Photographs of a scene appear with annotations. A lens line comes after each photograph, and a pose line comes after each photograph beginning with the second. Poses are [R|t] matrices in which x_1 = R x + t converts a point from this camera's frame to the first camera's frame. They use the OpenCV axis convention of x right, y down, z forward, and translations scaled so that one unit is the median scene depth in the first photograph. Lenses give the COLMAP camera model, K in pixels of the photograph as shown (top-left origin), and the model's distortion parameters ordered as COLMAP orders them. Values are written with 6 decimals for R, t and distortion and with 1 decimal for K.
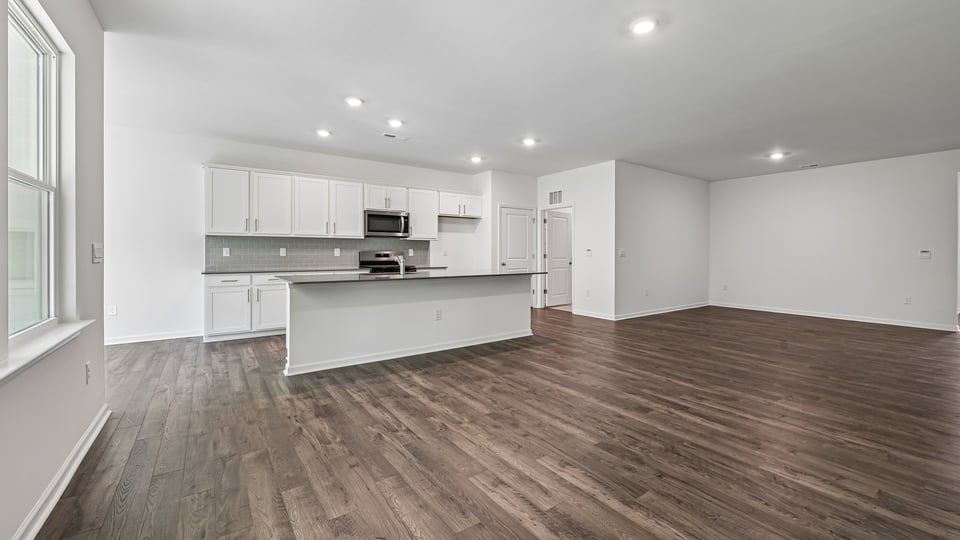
lens RADIAL K [[381.4, 0, 487.4], [0, 381.4, 268.5], [0, 0, 1]] dist [-0.022848, -0.000576]
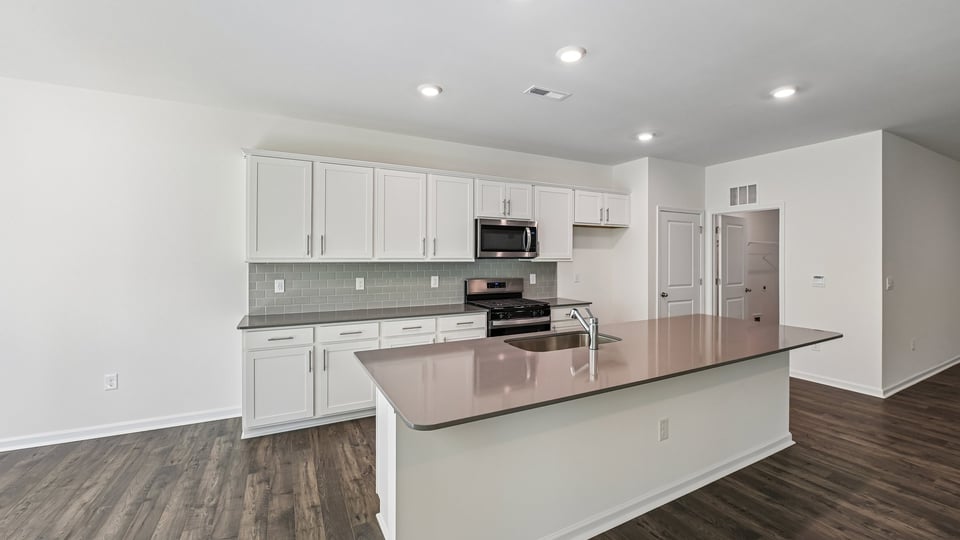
lens RADIAL K [[381.4, 0, 487.4], [0, 381.4, 268.5], [0, 0, 1]] dist [-0.022848, -0.000576]
pose [[0.990049, 0.002416, -0.140700, -0.226314], [-0.003759, 0.999950, -0.009274, -0.065862], [0.140671, 0.009710, 0.990009, 0.372899]]
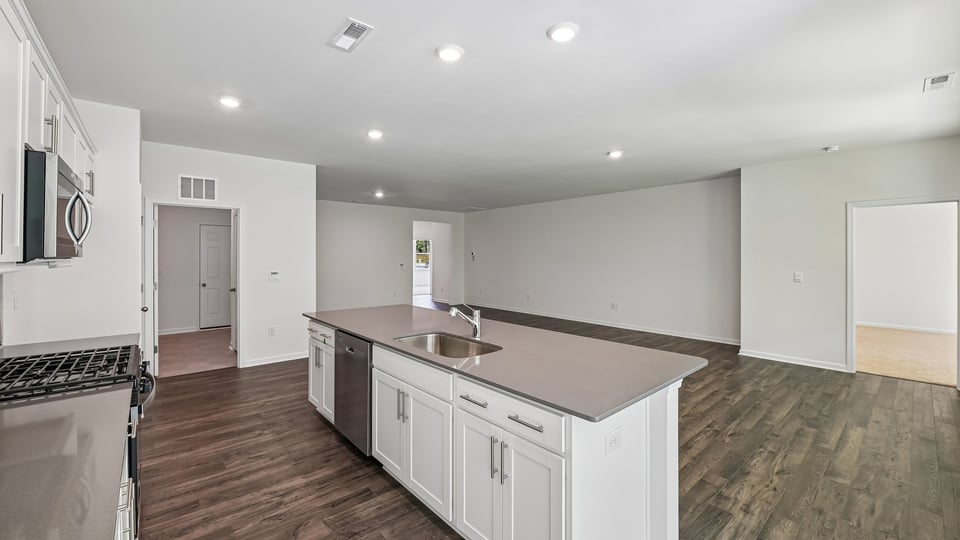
lens RADIAL K [[381.4, 0, 487.4], [0, 381.4, 268.5], [0, 0, 1]] dist [-0.022848, -0.000576]
pose [[-0.076215, -0.030821, 0.996615, -0.603911], [0.041425, 0.998561, 0.034049, -0.079414], [-0.996231, 0.043880, -0.074828, 0.779752]]
